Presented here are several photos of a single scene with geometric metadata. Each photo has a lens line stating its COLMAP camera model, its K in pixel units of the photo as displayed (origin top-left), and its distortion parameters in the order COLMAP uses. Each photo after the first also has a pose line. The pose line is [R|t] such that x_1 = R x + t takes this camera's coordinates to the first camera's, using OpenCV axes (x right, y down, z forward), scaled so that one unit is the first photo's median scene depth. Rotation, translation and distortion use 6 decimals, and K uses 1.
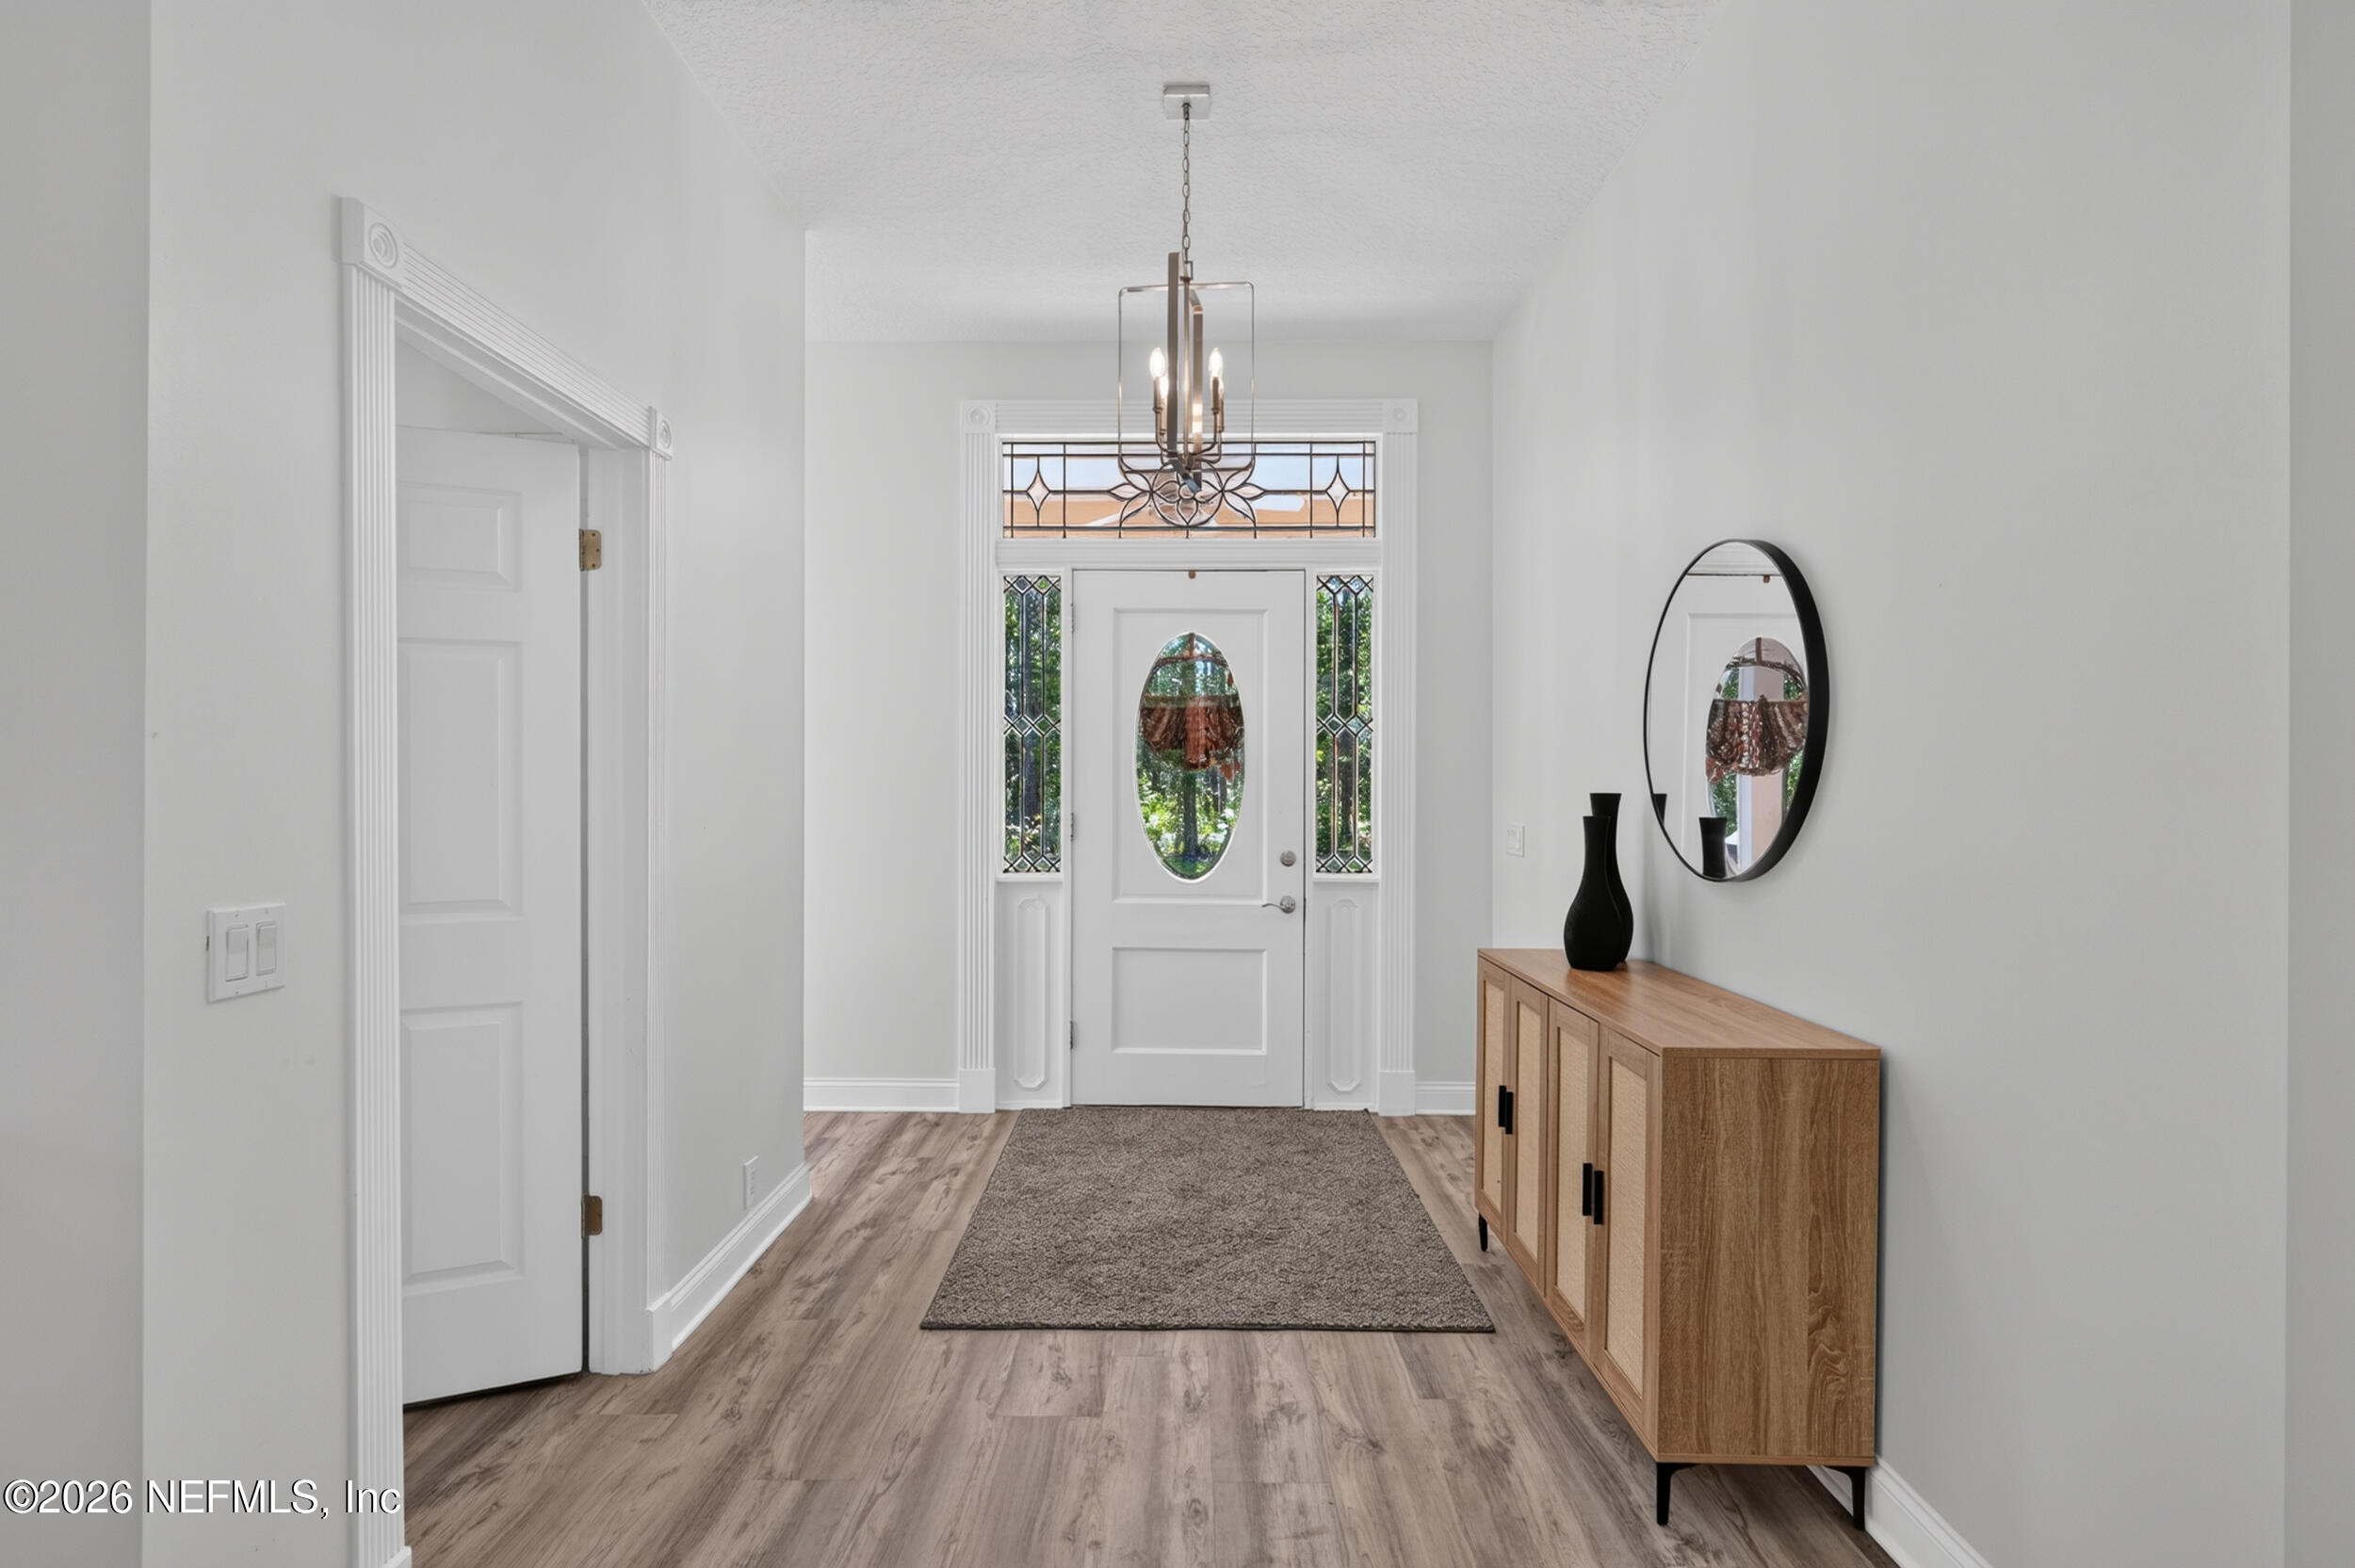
lens RADIAL K [[1186.4, 0, 1175.6], [0, 1186.4, 786.7], [0, 0, 1]] dist [0.004815, -0.000104]
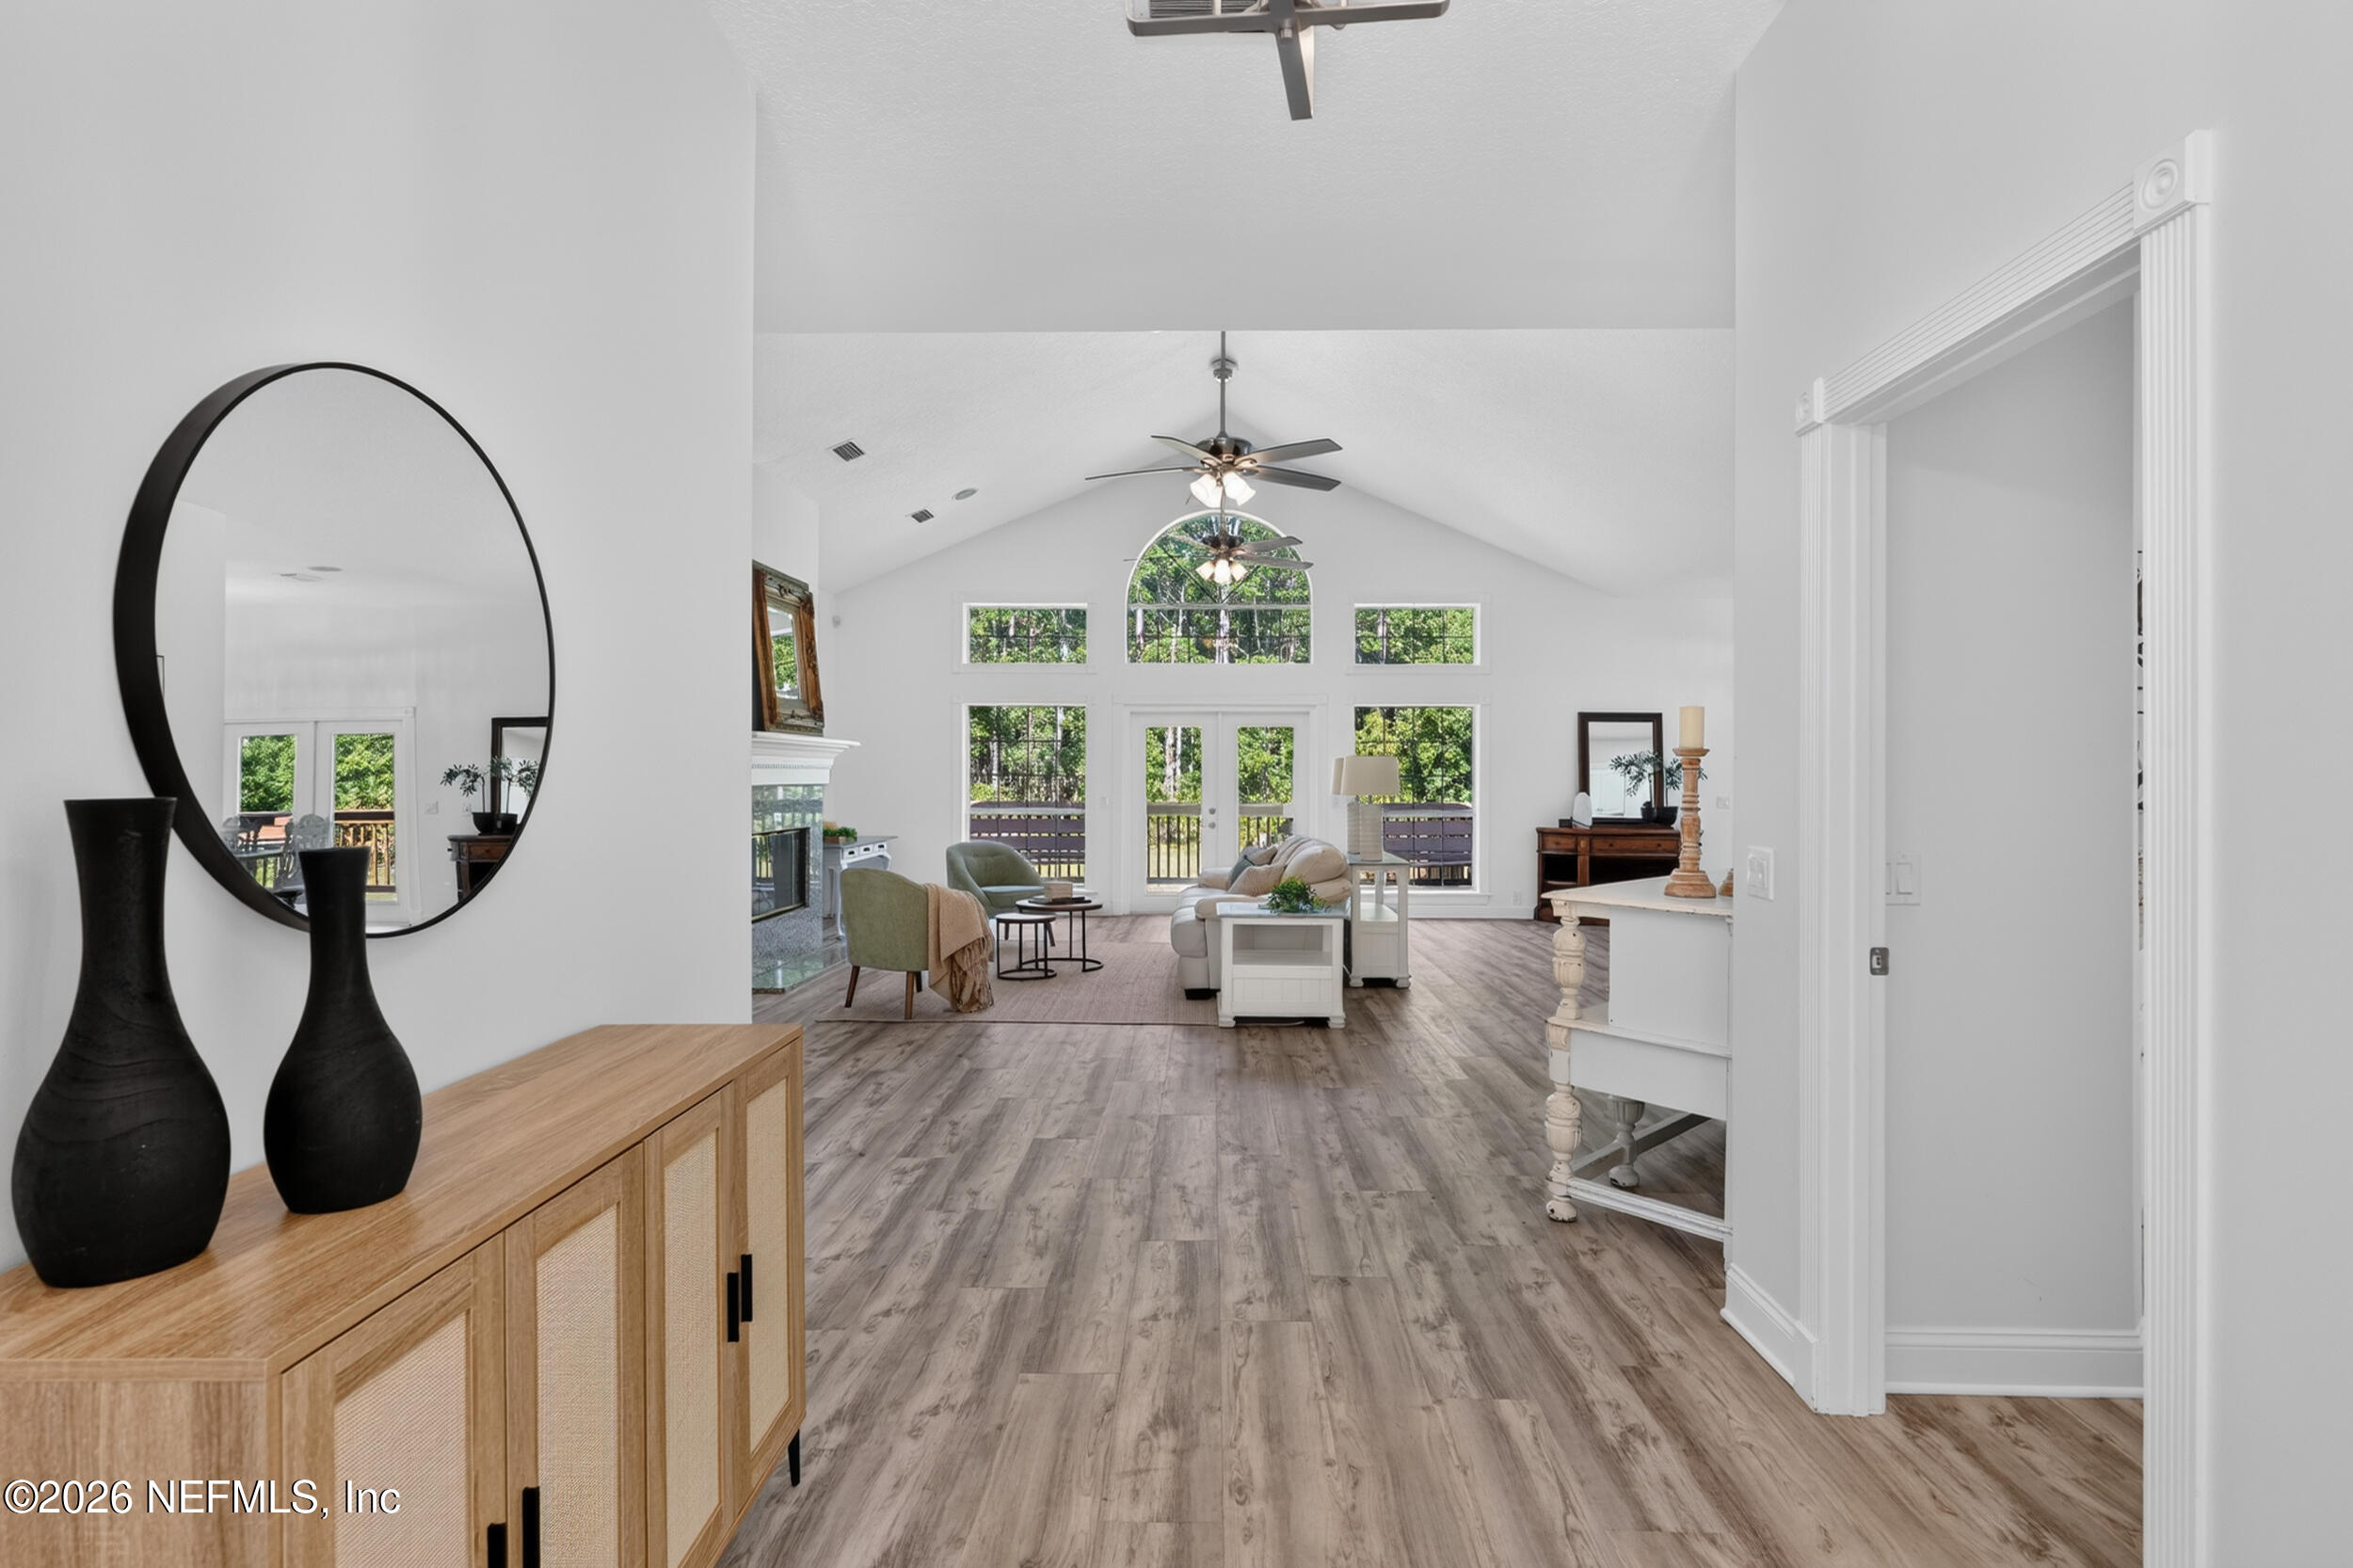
lens RADIAL K [[1158.7, 0, 1175.1], [0, 1158.7, 783.7], [0, 0, 1]] dist [0.006874, -0.000117]
pose [[-0.999774, -0.002844, 0.021075, 0.053047], [-0.002798, 0.999994, 0.002253, -0.000911], [-0.021081, 0.002194, -0.999775, 1.964882]]
